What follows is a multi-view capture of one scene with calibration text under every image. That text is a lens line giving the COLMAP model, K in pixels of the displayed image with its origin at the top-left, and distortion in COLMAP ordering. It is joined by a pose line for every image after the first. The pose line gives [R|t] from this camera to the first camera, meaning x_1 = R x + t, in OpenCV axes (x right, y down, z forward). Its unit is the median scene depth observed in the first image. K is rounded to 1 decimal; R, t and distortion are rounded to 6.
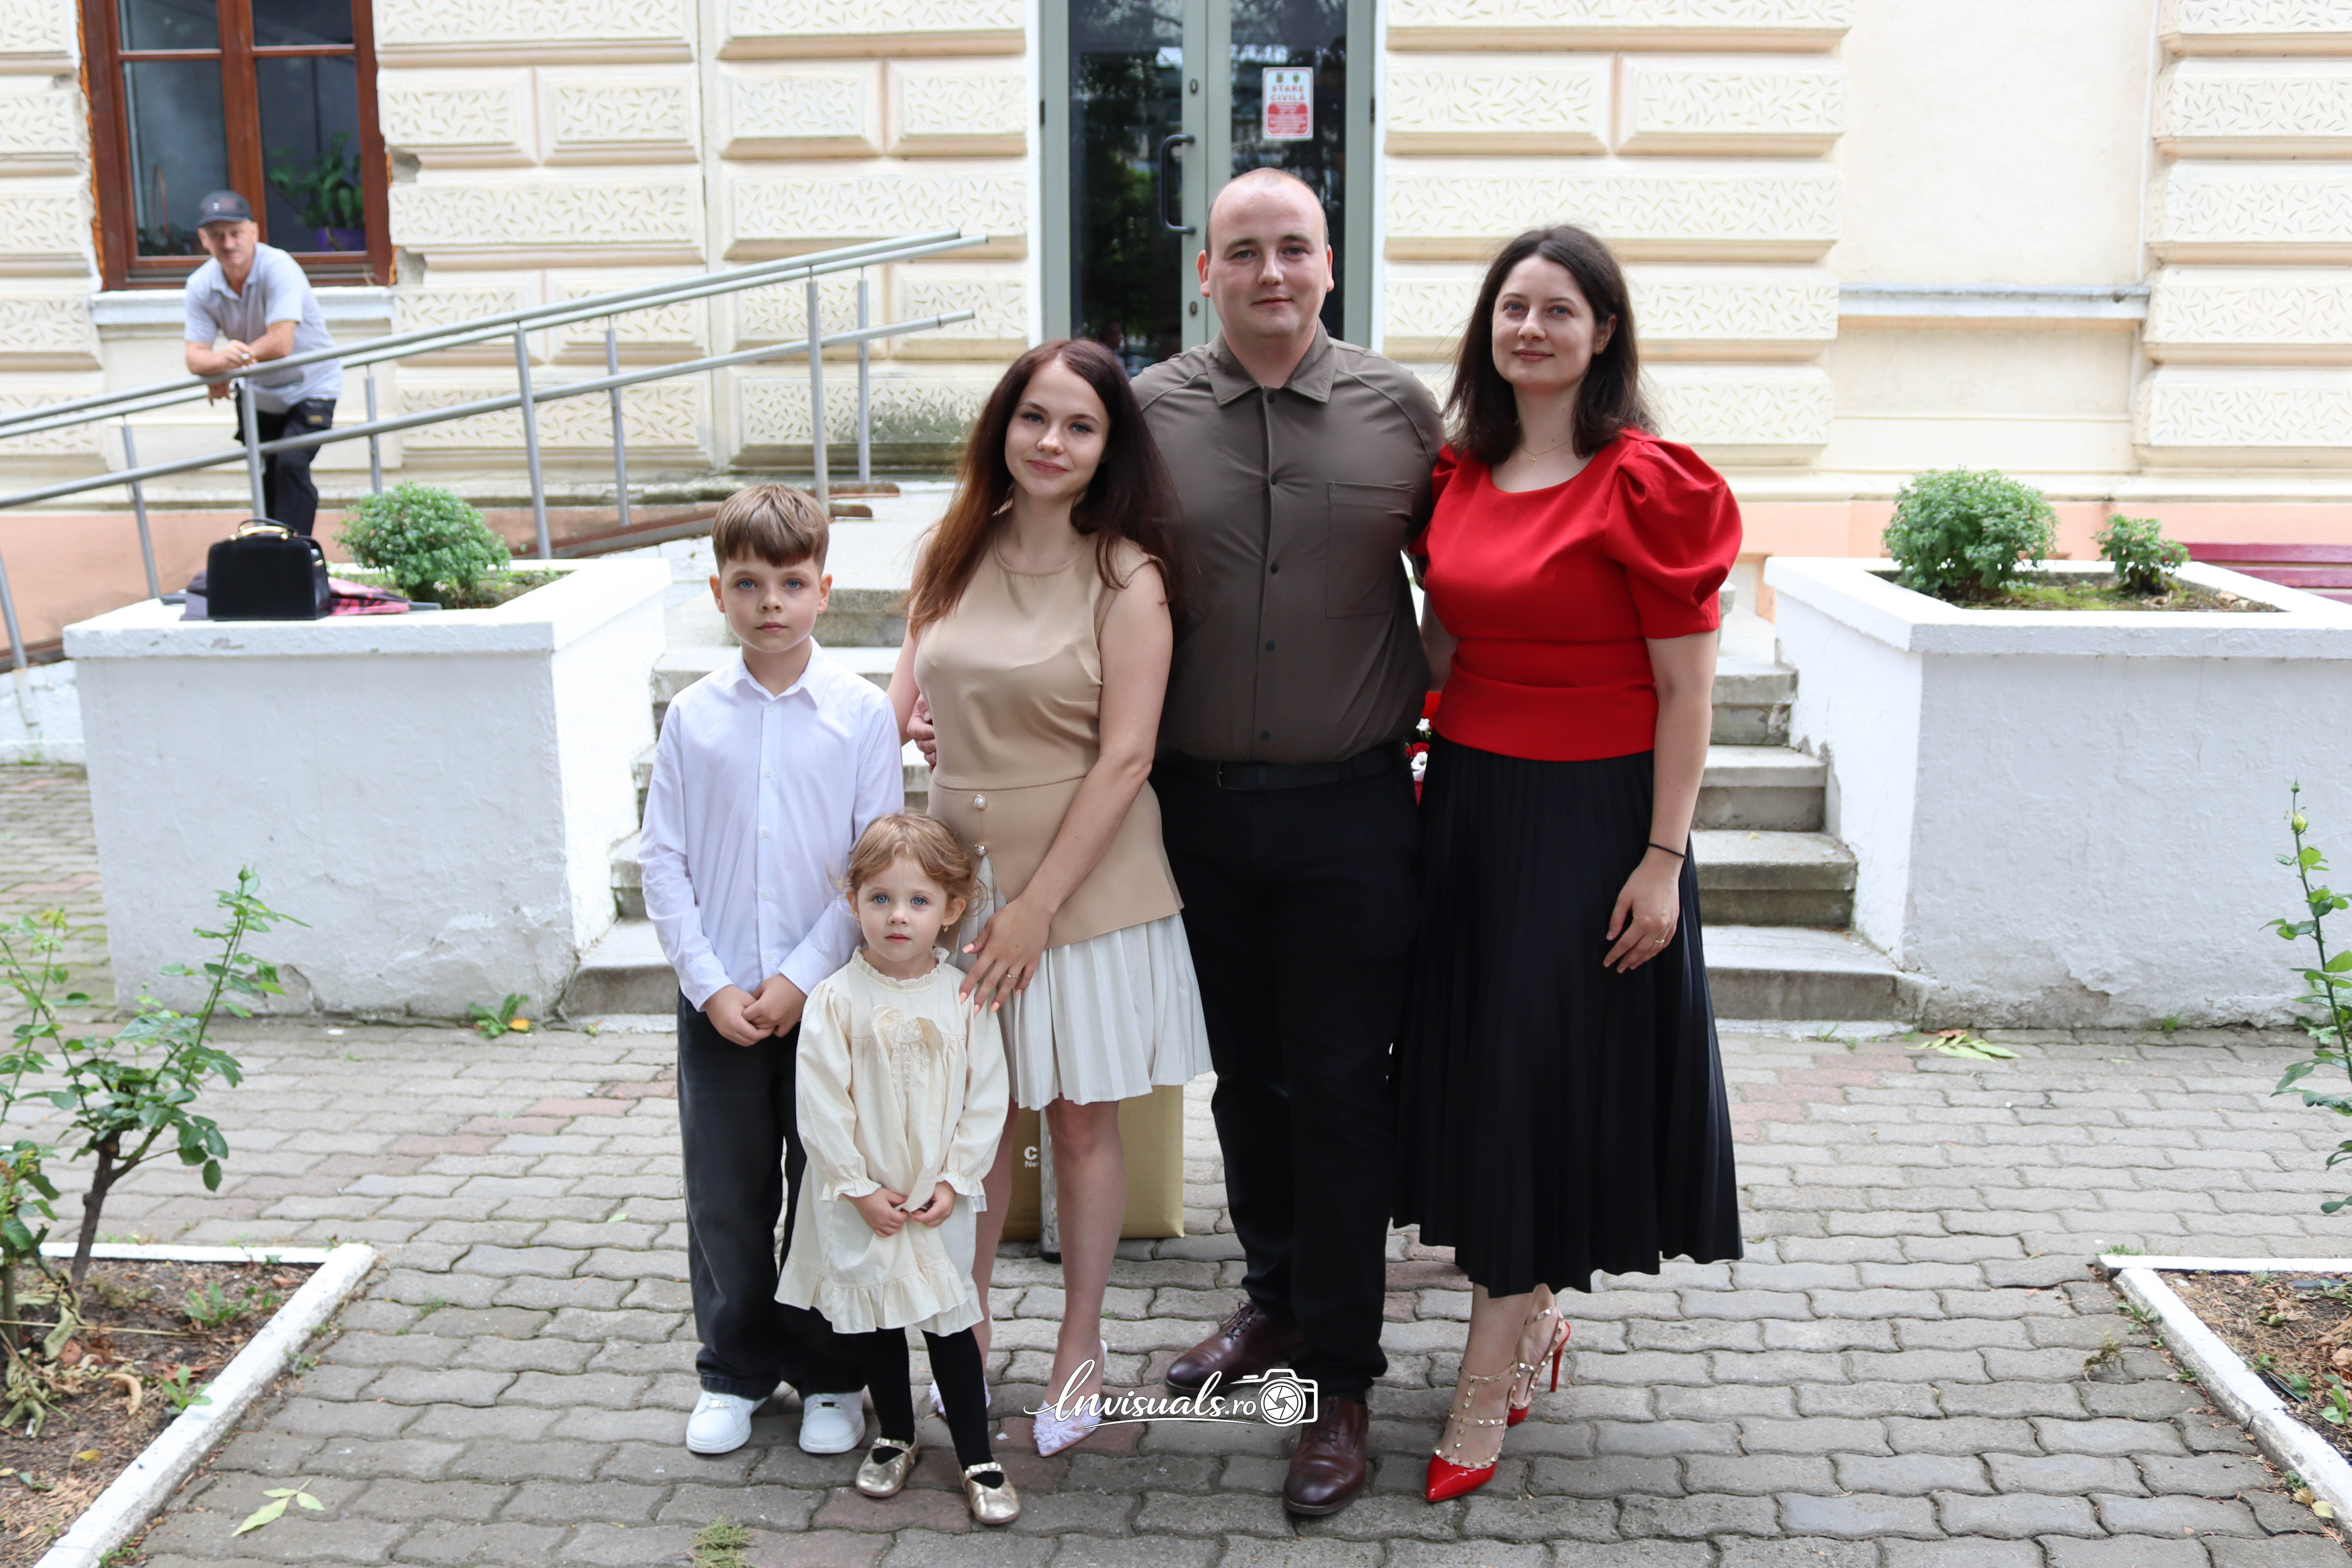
lens RADIAL K [[2239.3, 0, 1158.5], [0, 2239.3, 784.8], [0, 0, 1]] dist [-0.146483, 0.155224]
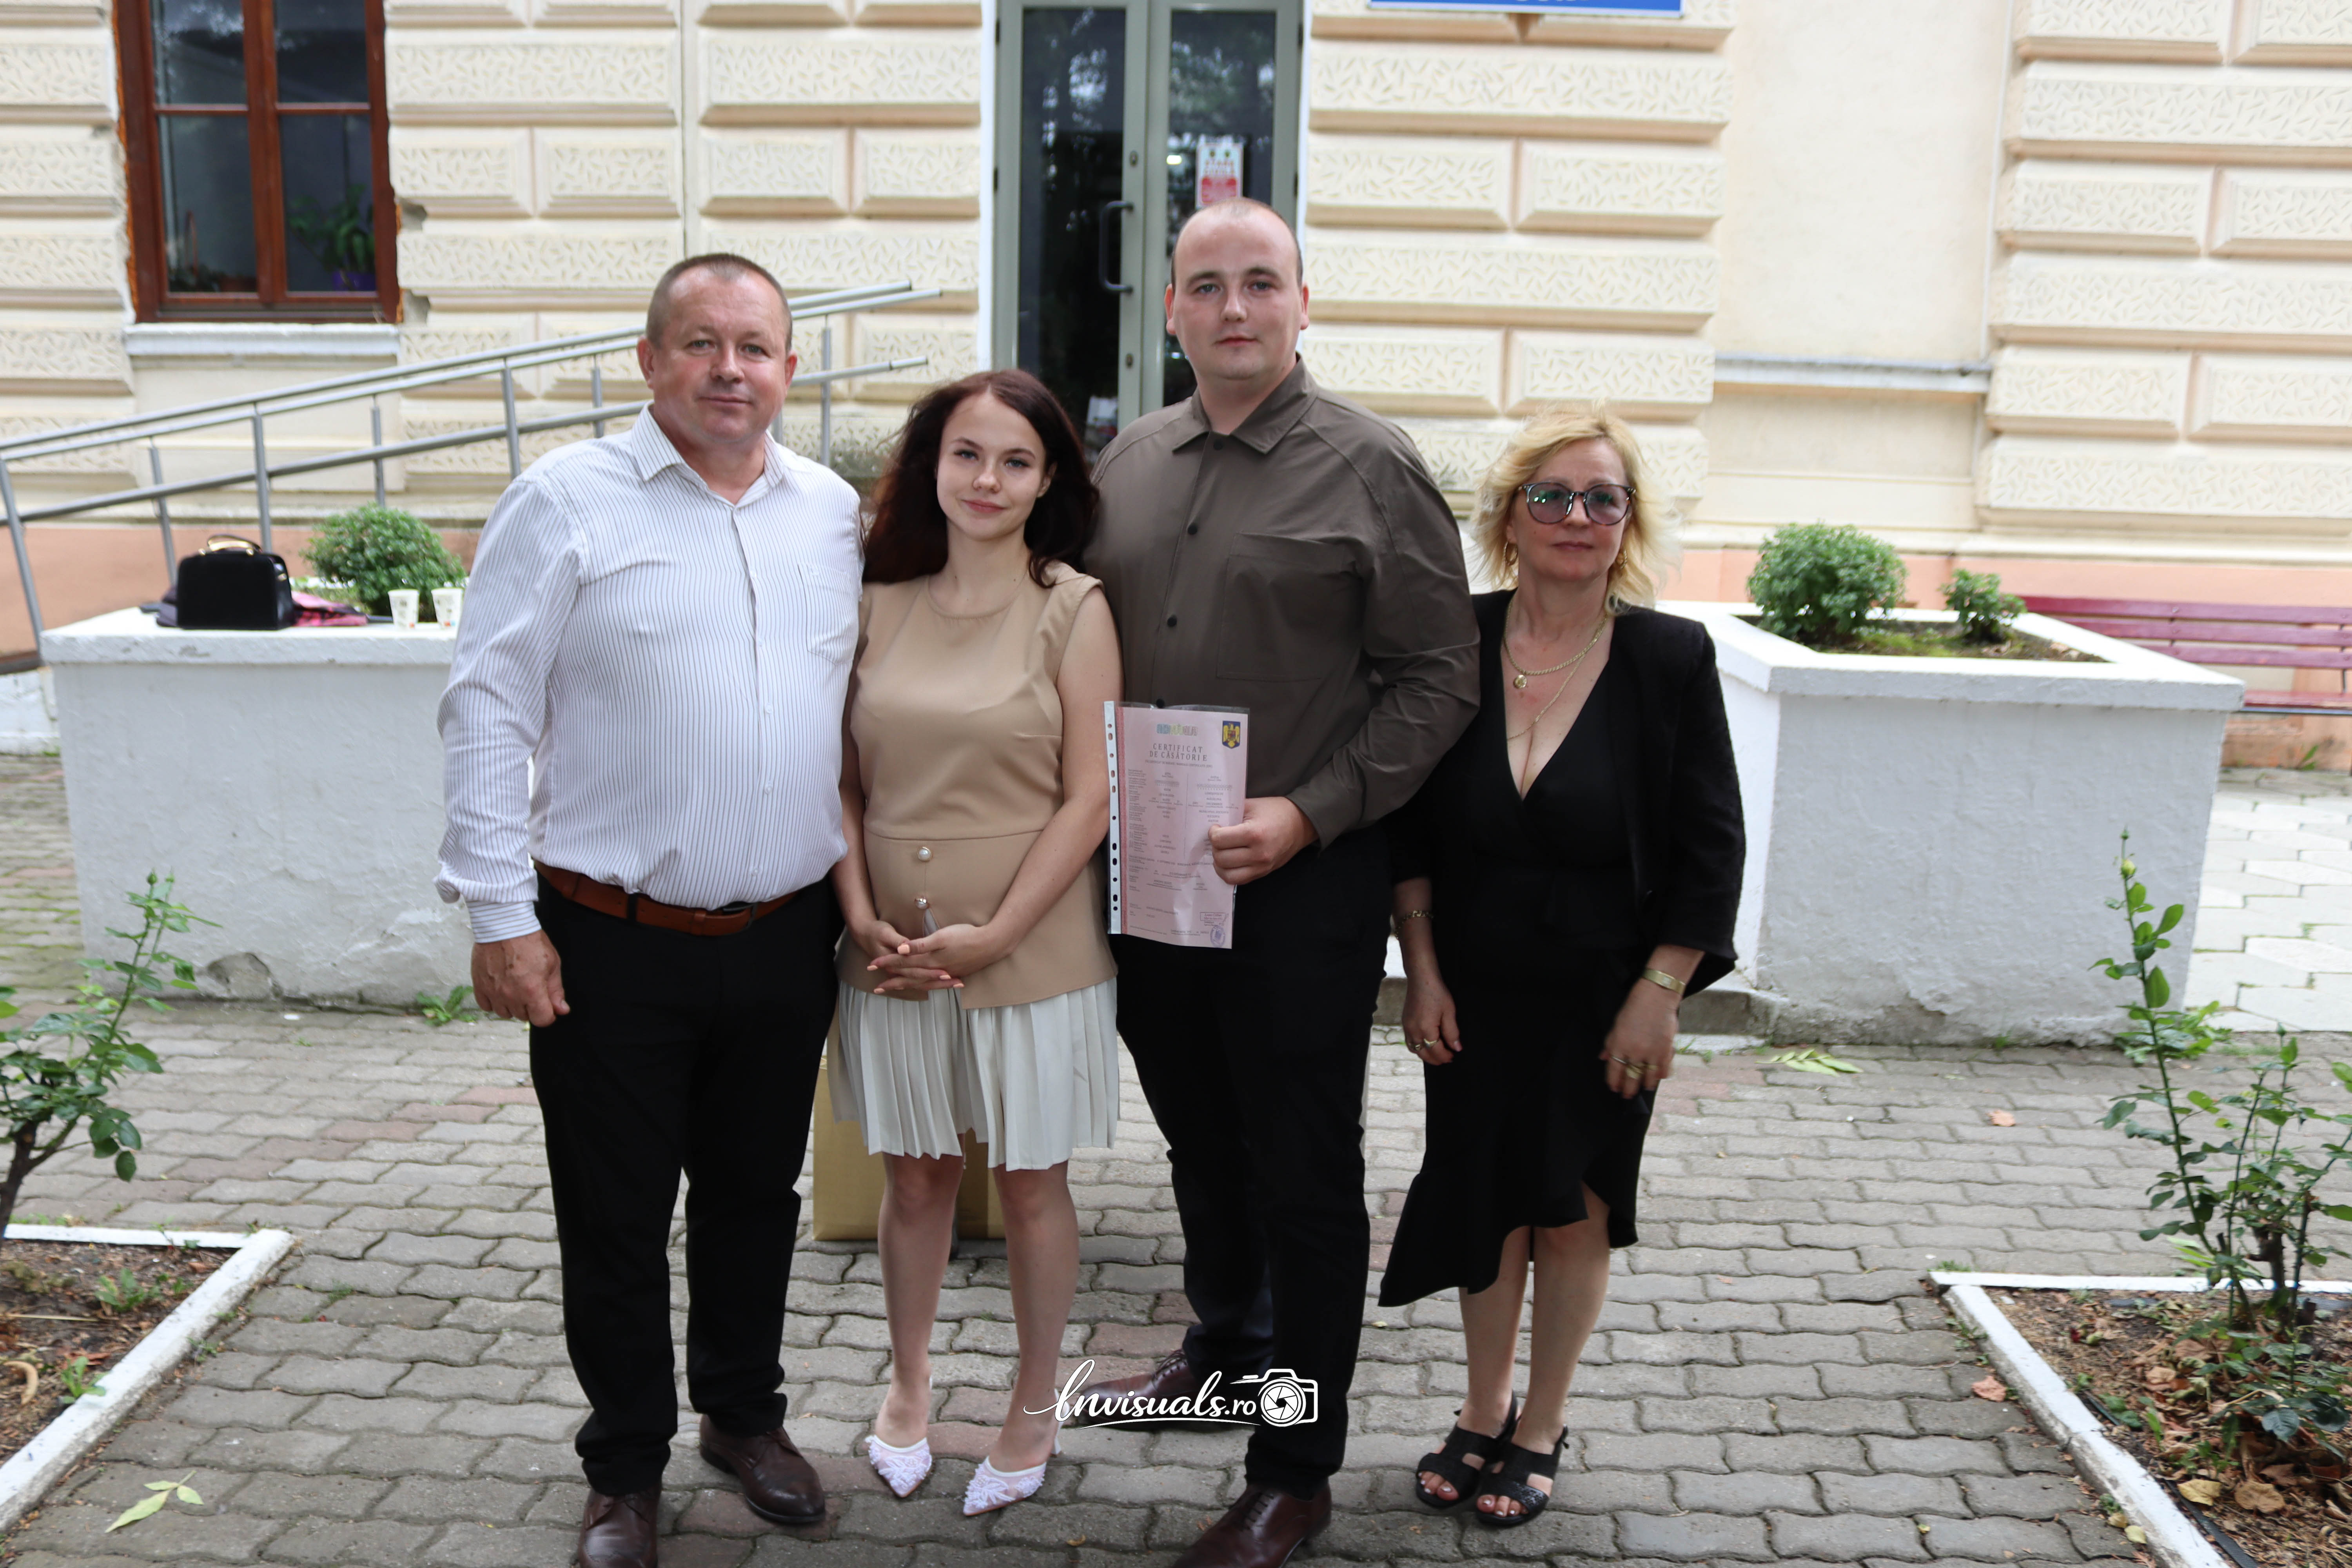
lens RADIAL K [[1973.2, 0, 1156.7], [0, 1973.2, 788.8], [0, 0, 1]] dist [-0.166924, 0.149203]
pose [[0.999571, 0.020618, 0.020820, 0.024839], [-0.020656, 0.999785, 0.001632, -0.008806], [-0.020782, -0.002062, 0.999782, 0.062371]]
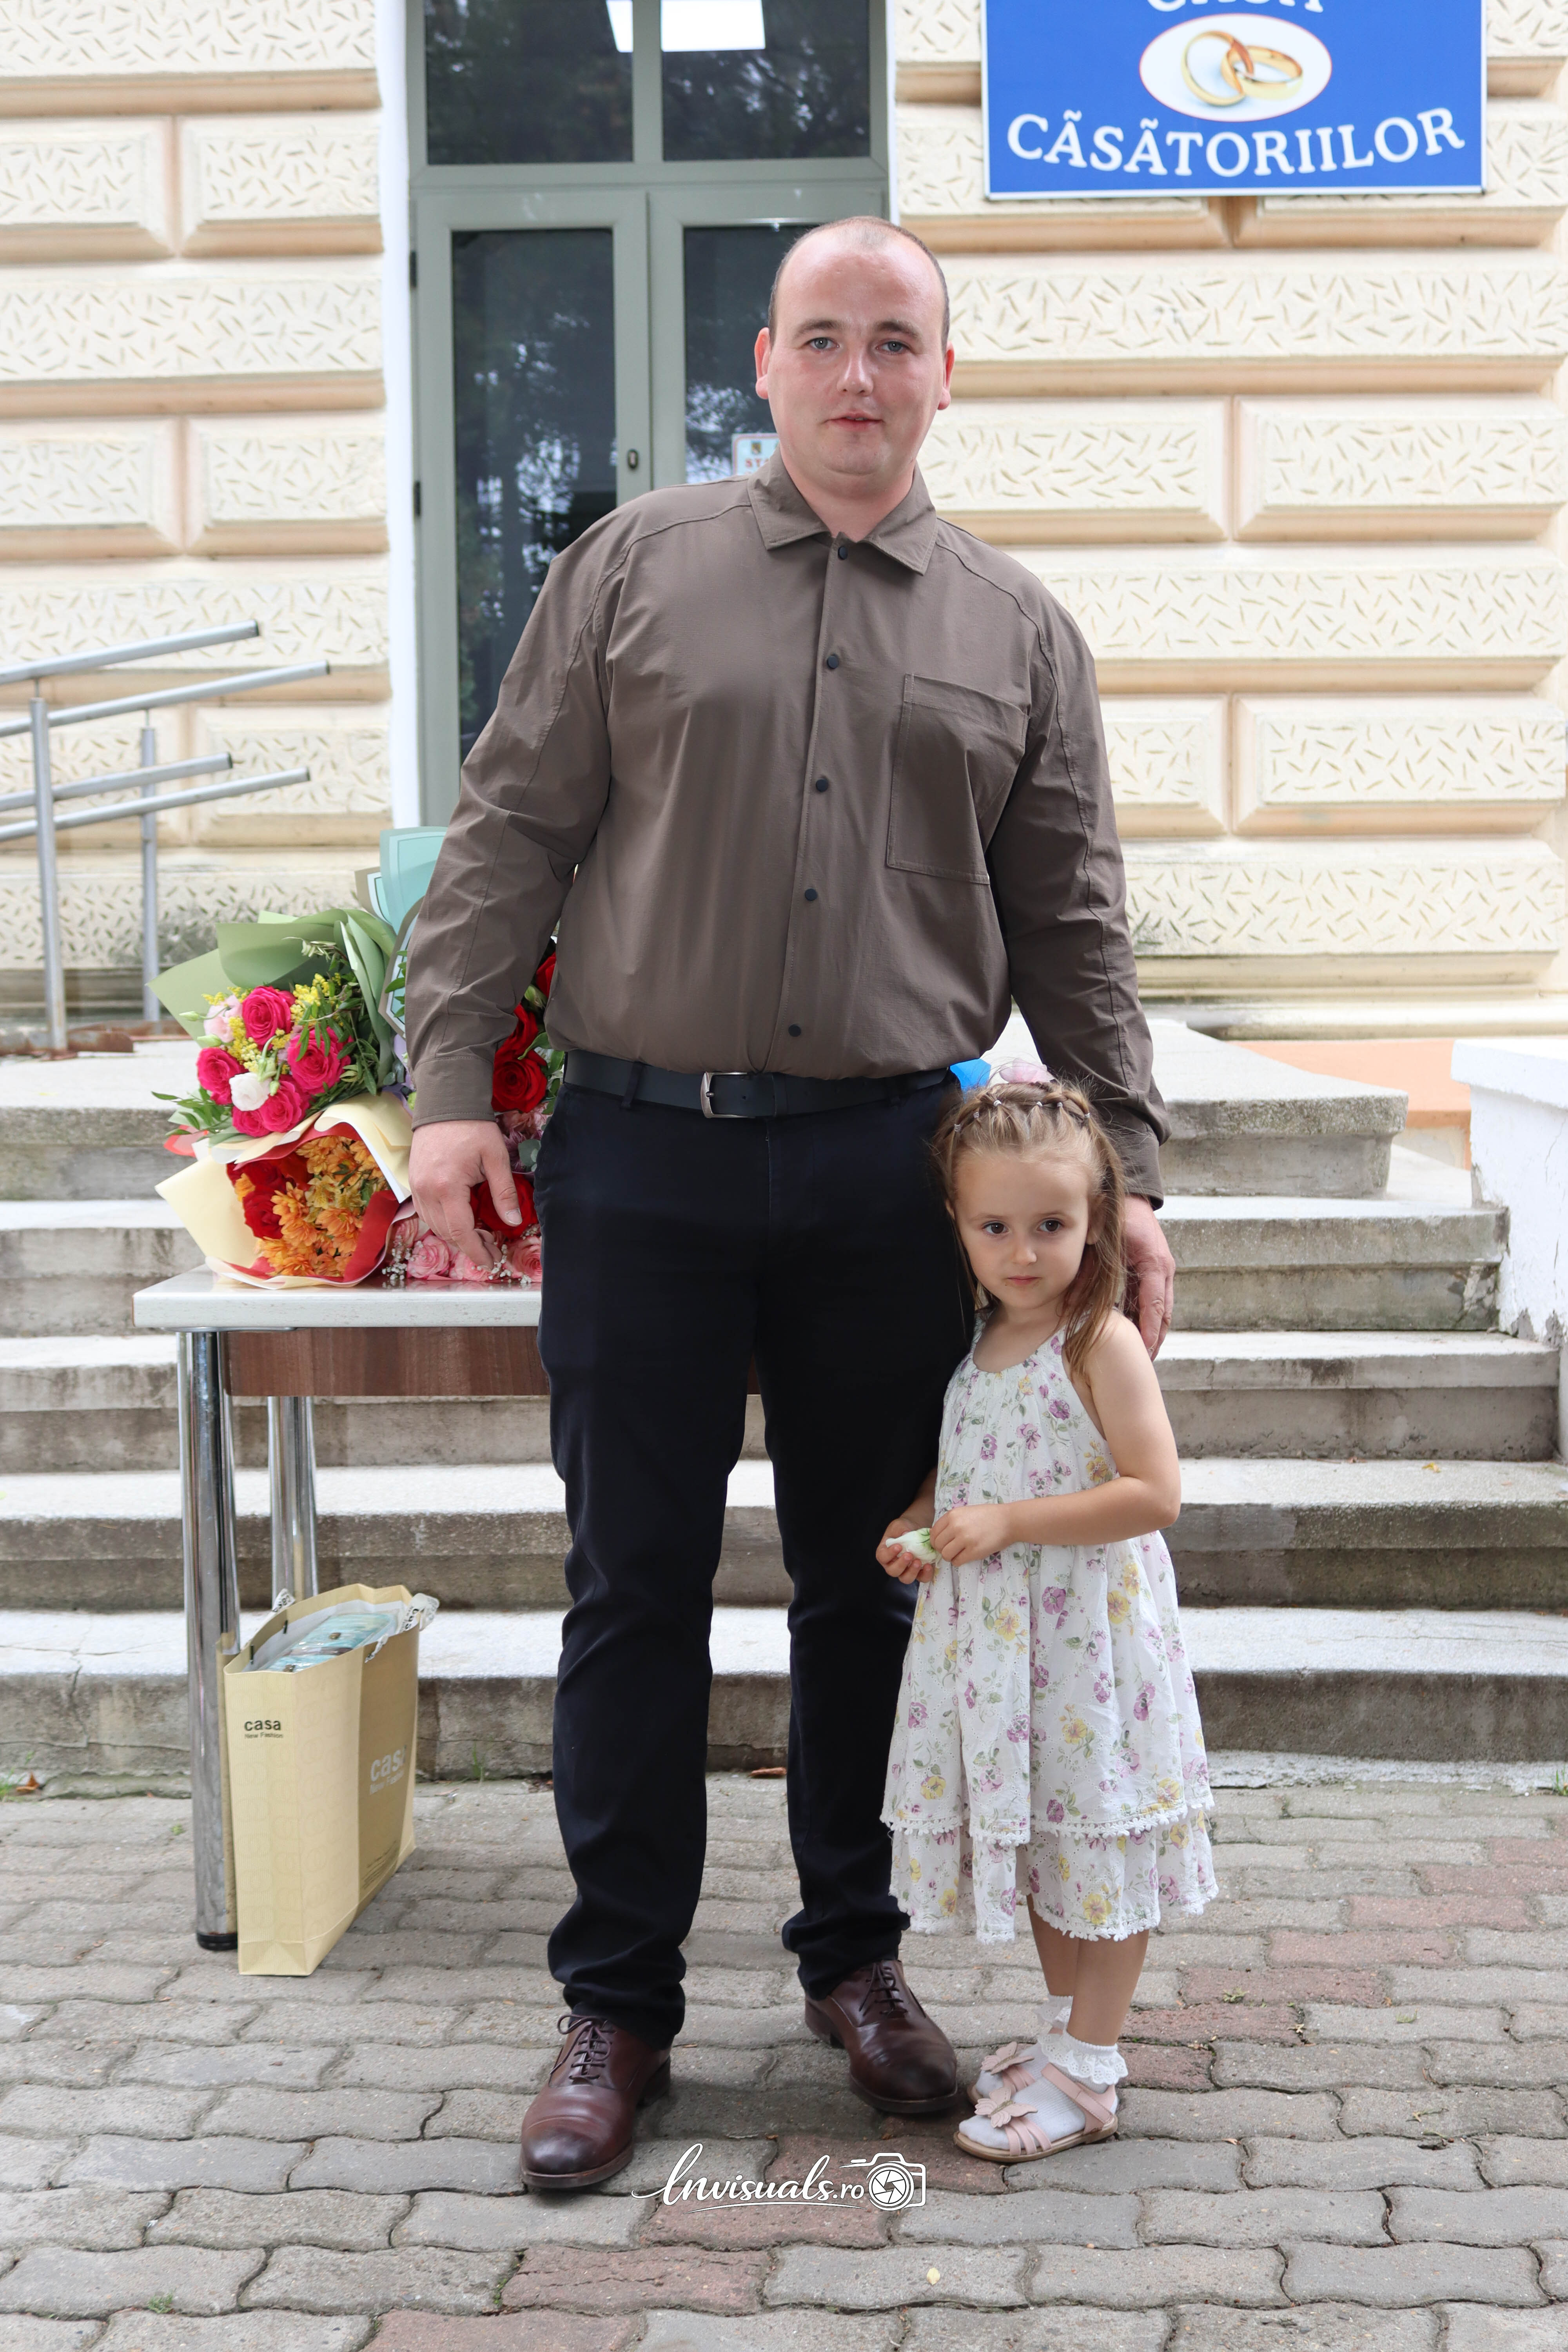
lens RADIAL K [[2890.5, 0, 779.2], [0, 2890.5, 1182.7], [0, 0, 1]] dist [-0.095718, 0.176777]
pose [[0.999814, -0.009461, 0.016822, 0.082214], [0.011524, 0.991821, -0.127119, 0.049875], [-0.015482, 0.127289, 0.991745, 0.231524]]
